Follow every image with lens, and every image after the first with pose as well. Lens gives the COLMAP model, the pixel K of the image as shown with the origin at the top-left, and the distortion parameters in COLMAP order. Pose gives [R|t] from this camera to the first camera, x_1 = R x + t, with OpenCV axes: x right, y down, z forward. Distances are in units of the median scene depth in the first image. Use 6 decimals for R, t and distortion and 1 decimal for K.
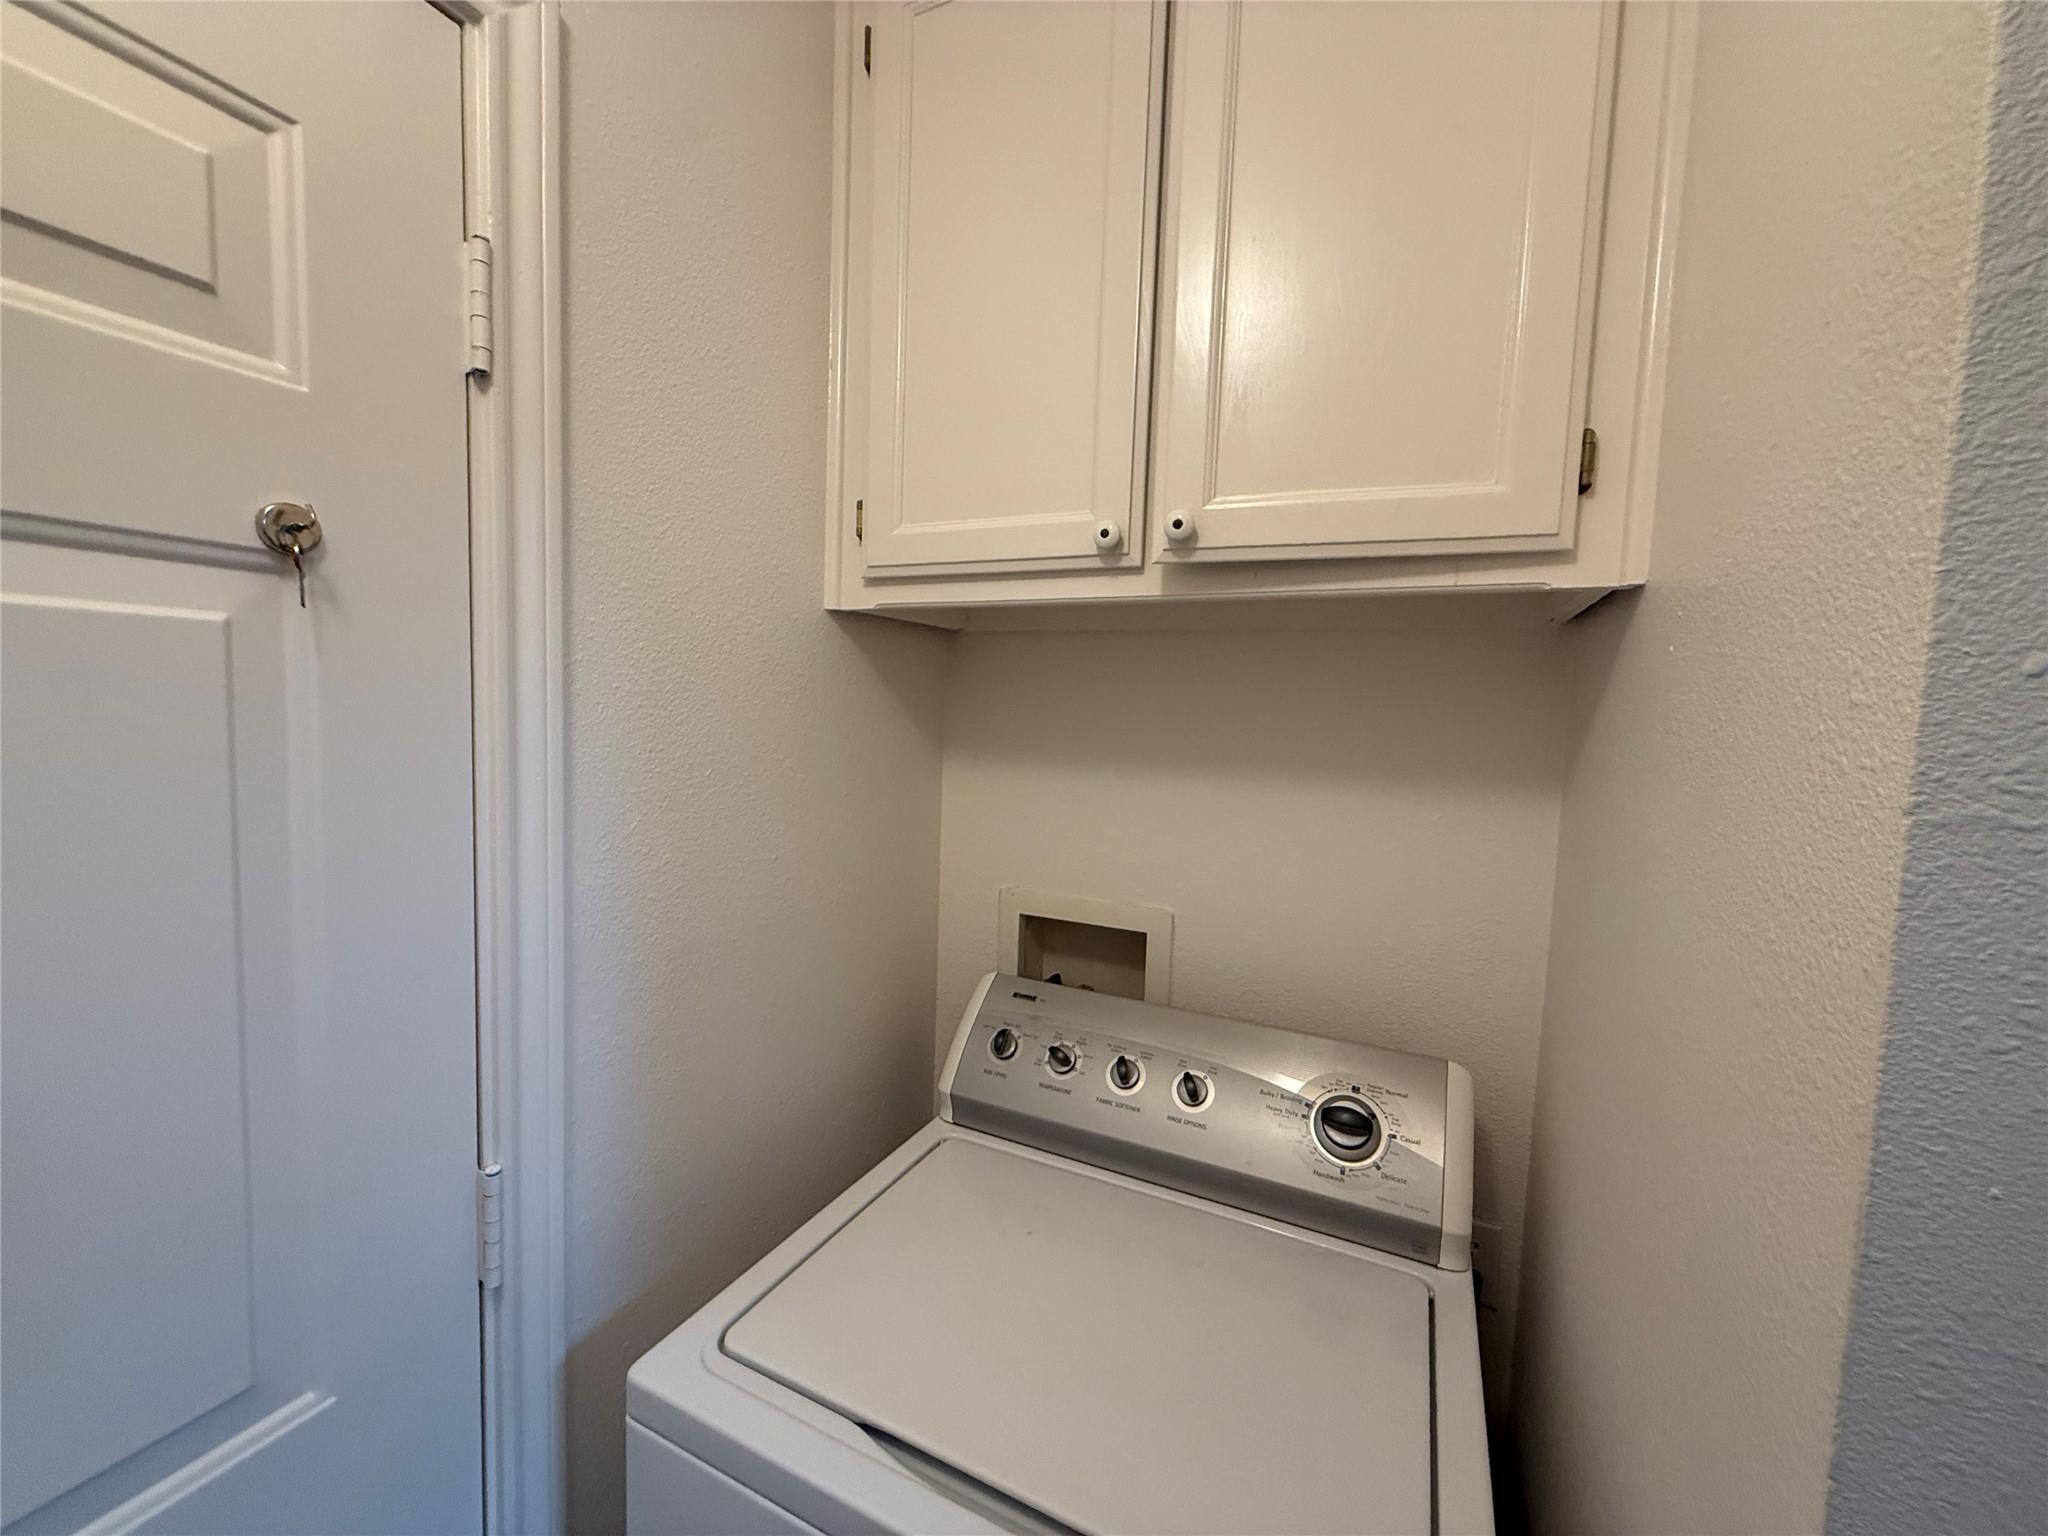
lens RADIAL K [[824.6, 0, 1016.1], [0, 824.6, 769.6], [0, 0, 1]] dist [0.003069, 0.000098]
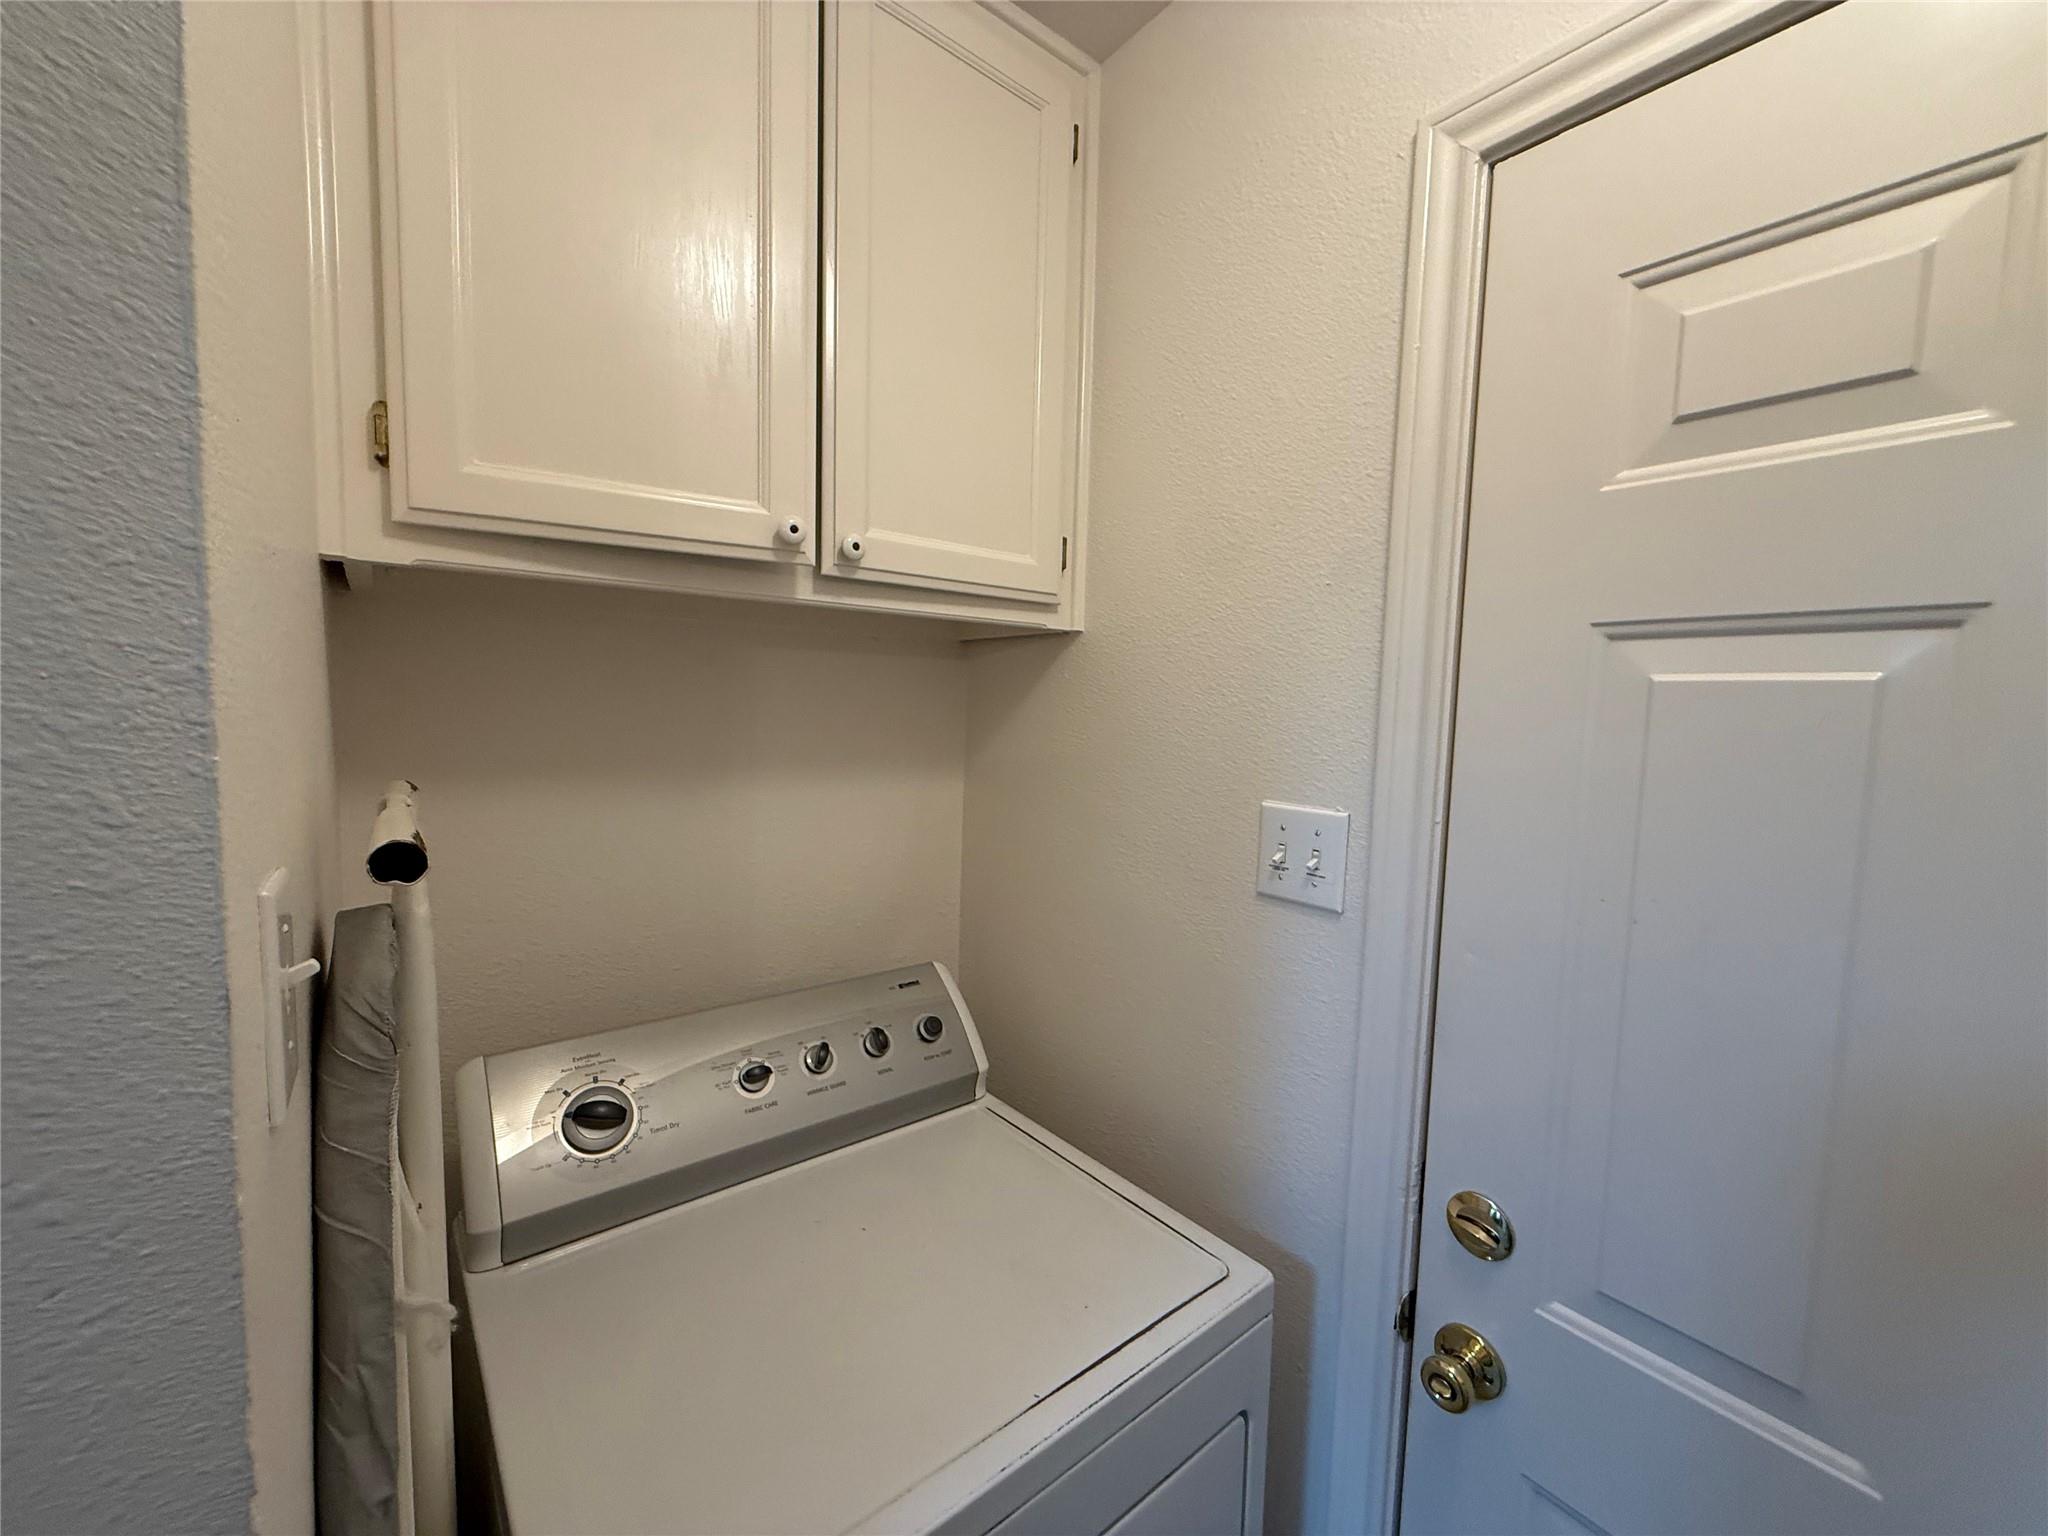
lens RADIAL K [[824.6, 0, 1014.8], [0, 824.6, 767.4], [0, 0, 1]] dist [0.003069, 0.000098]
pose [[0.426505, -0.089458, 0.900050, -0.635807], [0.069094, 0.995412, 0.066194, -0.049941], [-0.901842, 0.033956, 0.430729, 0.293092]]
